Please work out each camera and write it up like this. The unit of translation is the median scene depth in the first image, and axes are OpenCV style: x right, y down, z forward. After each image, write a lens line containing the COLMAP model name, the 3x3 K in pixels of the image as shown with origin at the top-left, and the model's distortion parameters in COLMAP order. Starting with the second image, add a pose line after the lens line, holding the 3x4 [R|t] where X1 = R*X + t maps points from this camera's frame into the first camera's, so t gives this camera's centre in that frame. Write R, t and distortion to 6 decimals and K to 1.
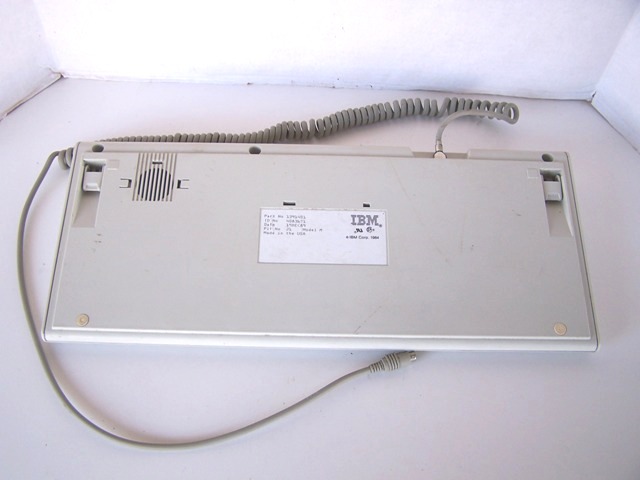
lens RADIAL K [[715.5, 0, 320.1], [0, 715.5, 240.9], [0, 0, 1]] dist [-0.164076, 0.000000]
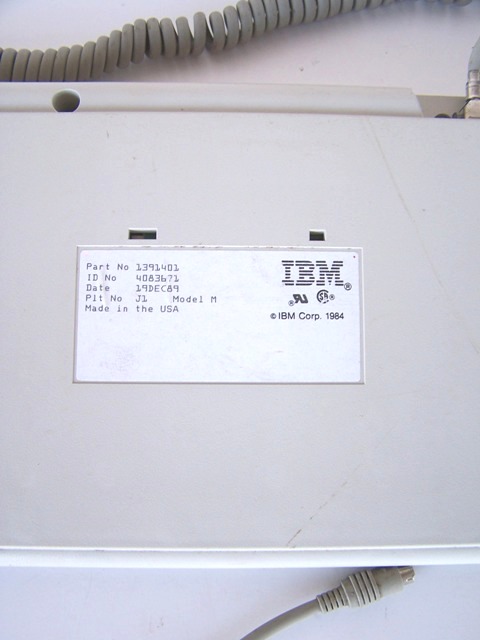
lens RADIAL K [[715.5, 0, 240.0], [0, 715.5, 318.3], [0, 0, 1]] dist [-0.164076, 0.000000]
pose [[0.999990, -0.004433, -0.000977, 0.017677], [0.004509, 0.945084, 0.326797, -0.147931], [-0.000526, -0.326798, 0.945094, 0.573391]]
